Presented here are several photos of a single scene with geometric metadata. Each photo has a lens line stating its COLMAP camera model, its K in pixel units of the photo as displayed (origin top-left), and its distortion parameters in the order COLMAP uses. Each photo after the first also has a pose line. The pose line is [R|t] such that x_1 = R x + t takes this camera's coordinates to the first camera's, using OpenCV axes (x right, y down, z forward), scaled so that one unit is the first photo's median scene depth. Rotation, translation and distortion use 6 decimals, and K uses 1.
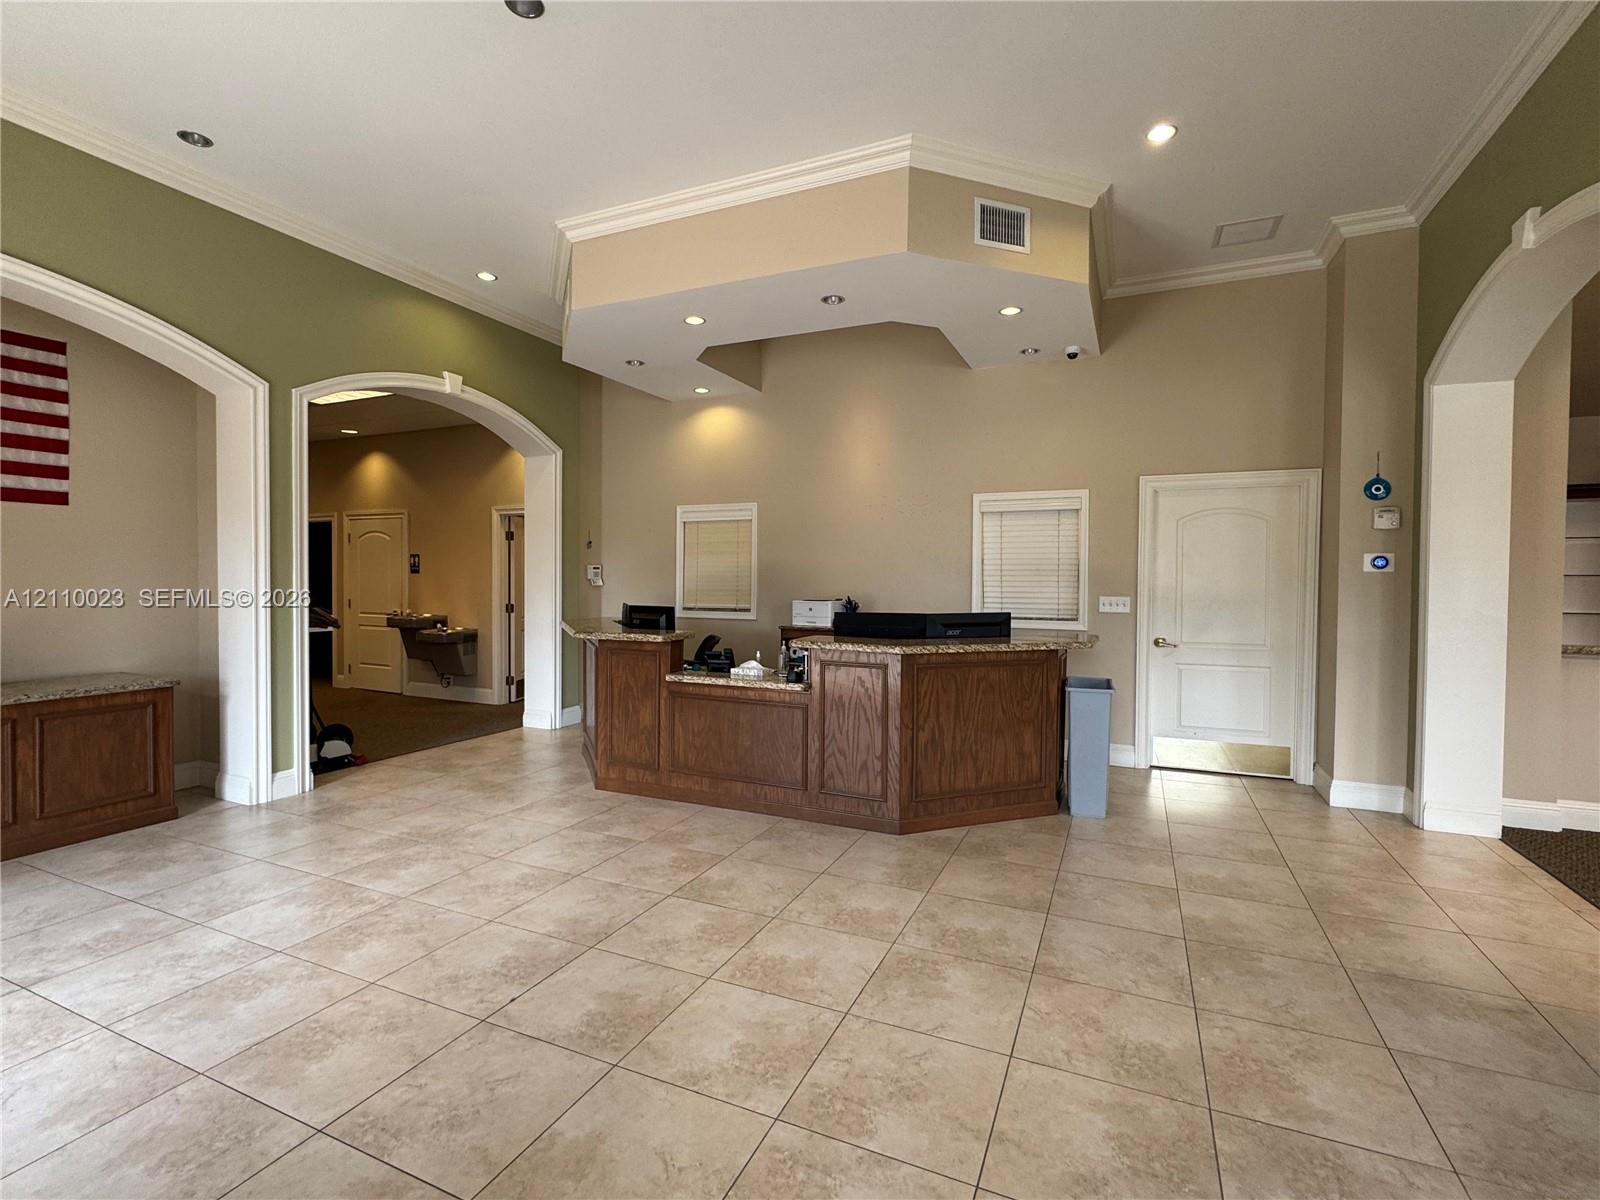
lens RADIAL K [[747.3, 0, 797.5], [0, 747.3, 597.7], [0, 0, 1]] dist [-0.000062, -0.000373]
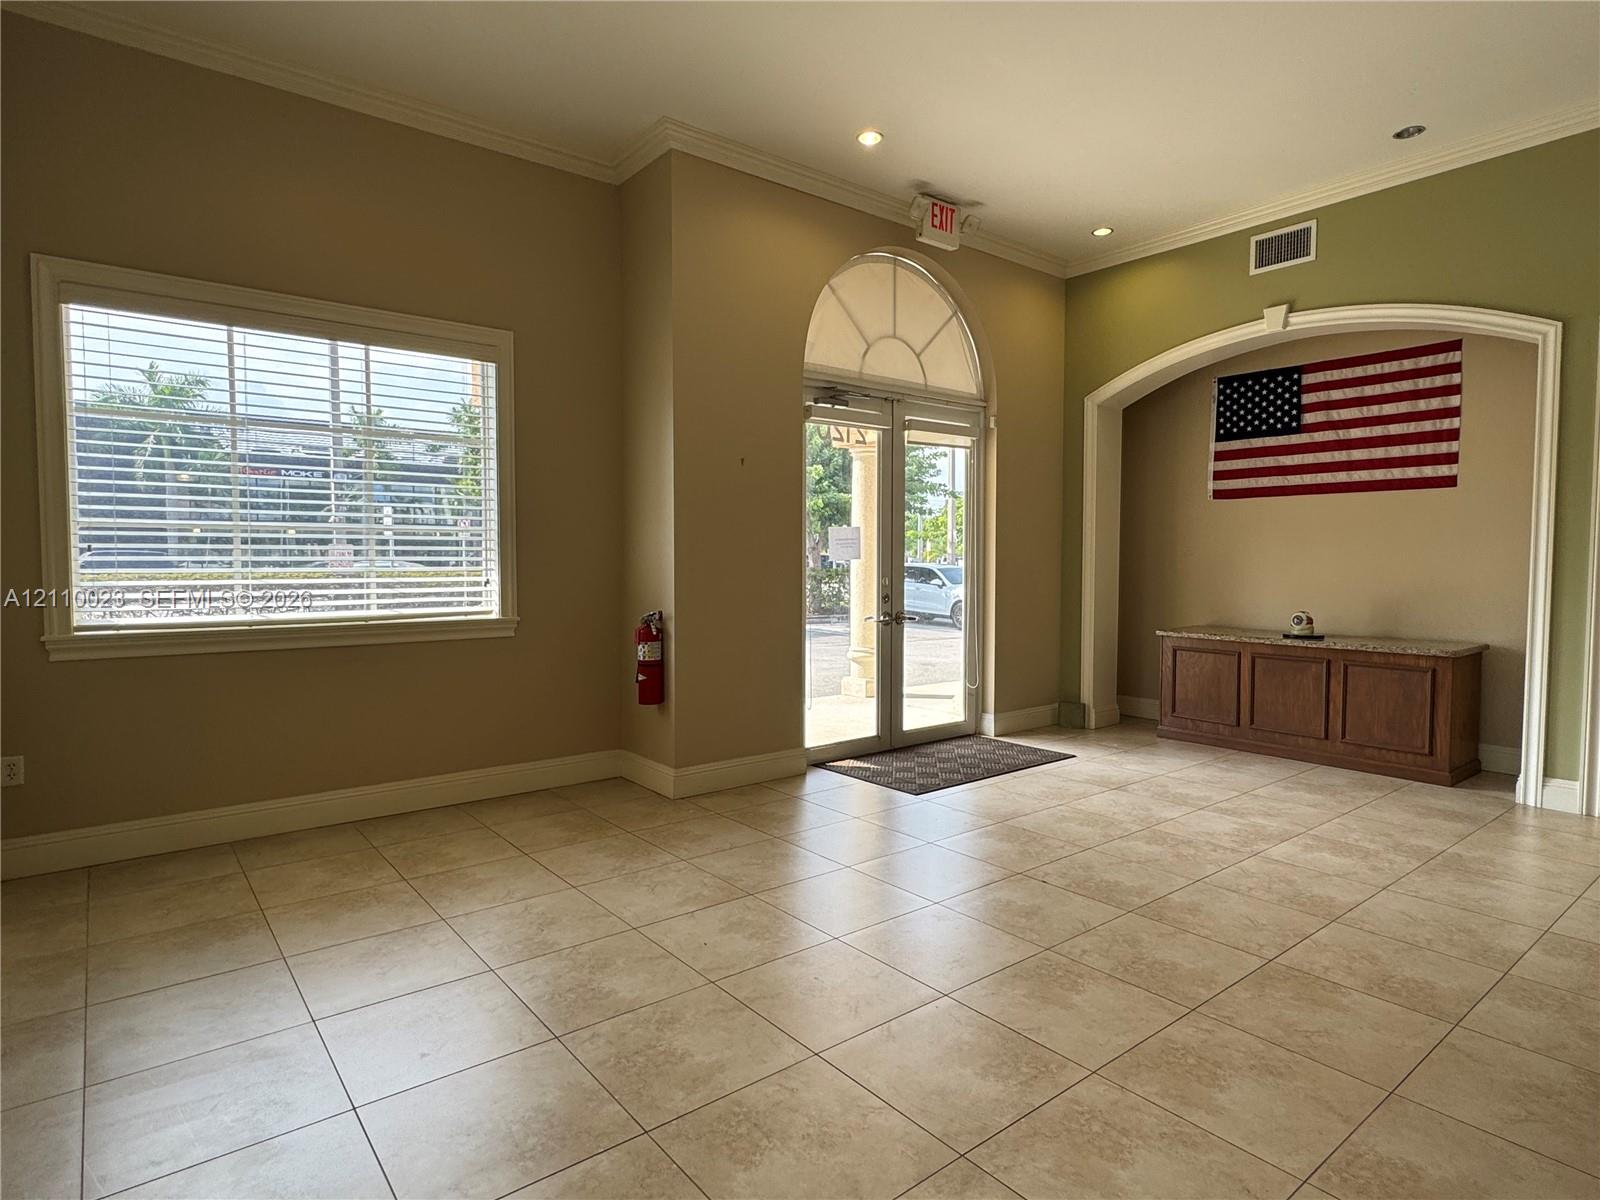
lens RADIAL K [[880.8, 0, 795.4], [0, 880.8, 599.5], [0, 0, 1]] dist [0.000989, -0.001029]
pose [[-0.465073, 0.033360, -0.884644, 0.737034], [-0.028068, 0.998232, 0.052399, 0.001861], [0.884827, 0.049199, -0.463314, 0.866577]]
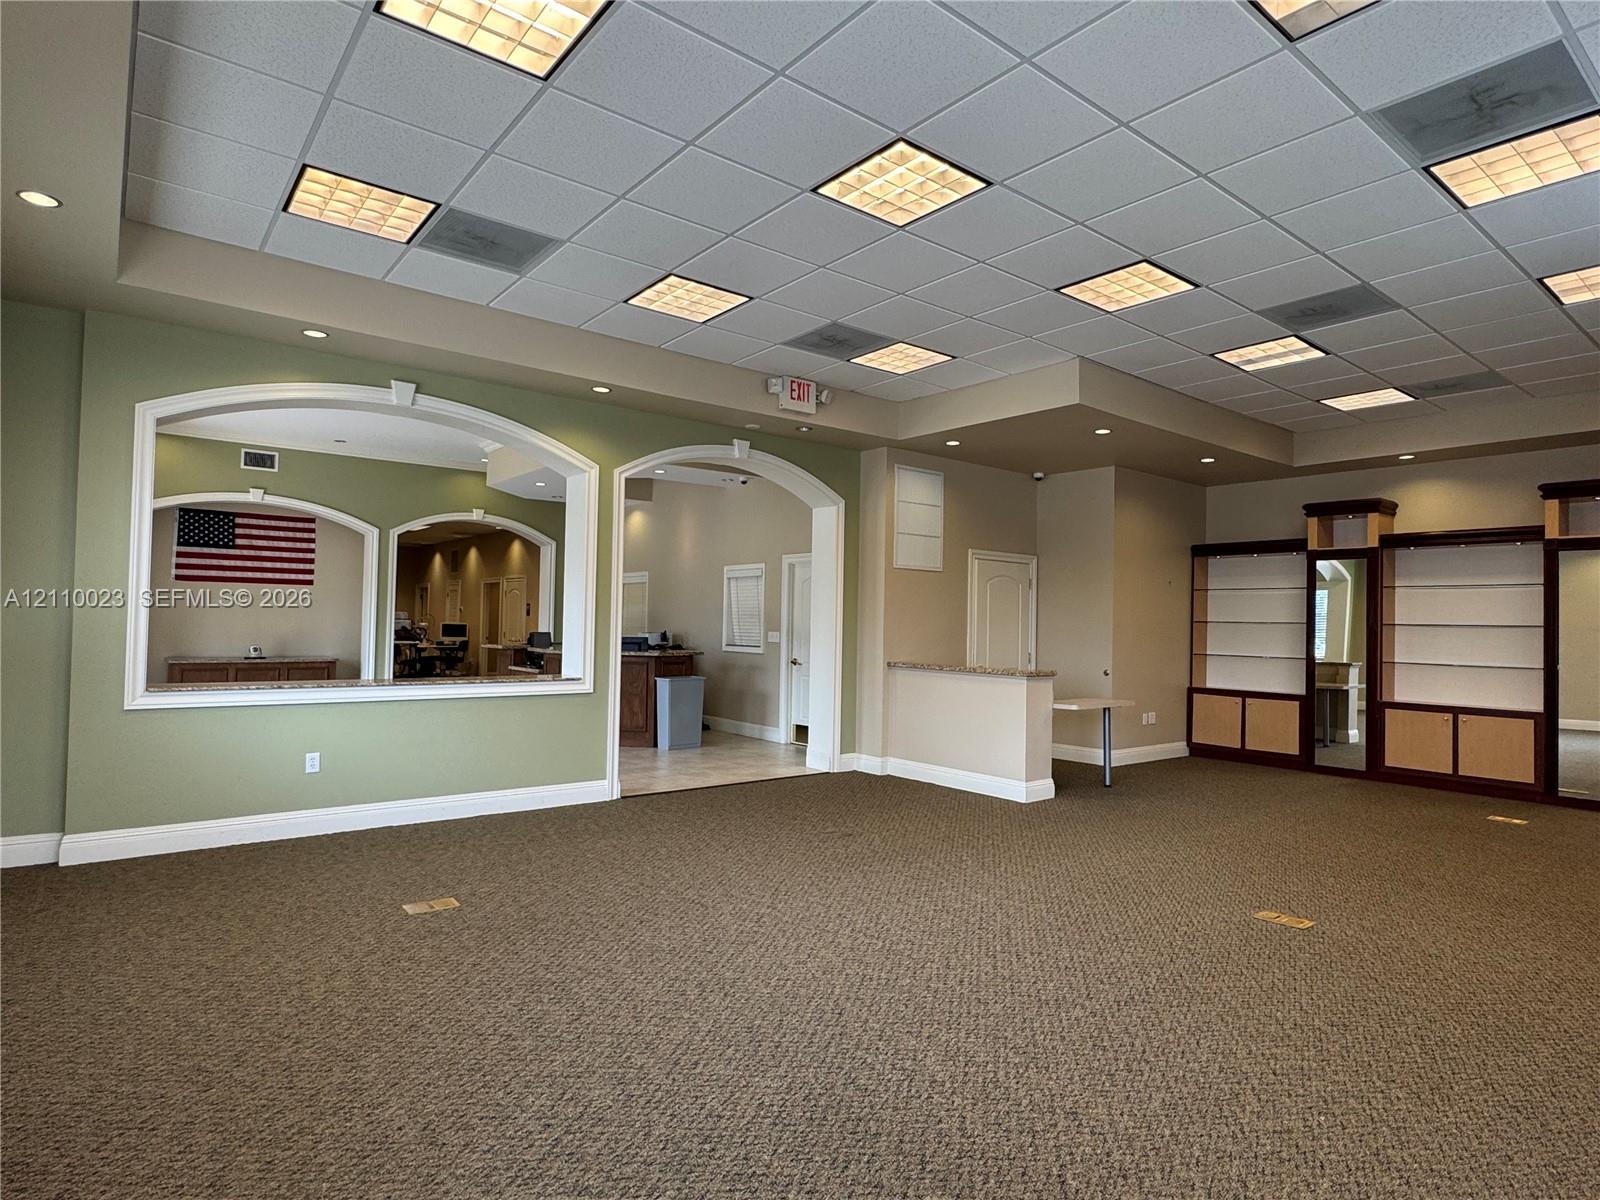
lens RADIAL K [[880.8, 0, 799.6], [0, 880.8, 598.9], [0, 0, 1]] dist [0.000989, -0.001029]
pose [[0.884322, -0.004175, -0.466859, 2.003314], [-0.023382, 0.998309, -0.053219, 0.039775], [0.466292, 0.057979, 0.882729, -0.889992]]
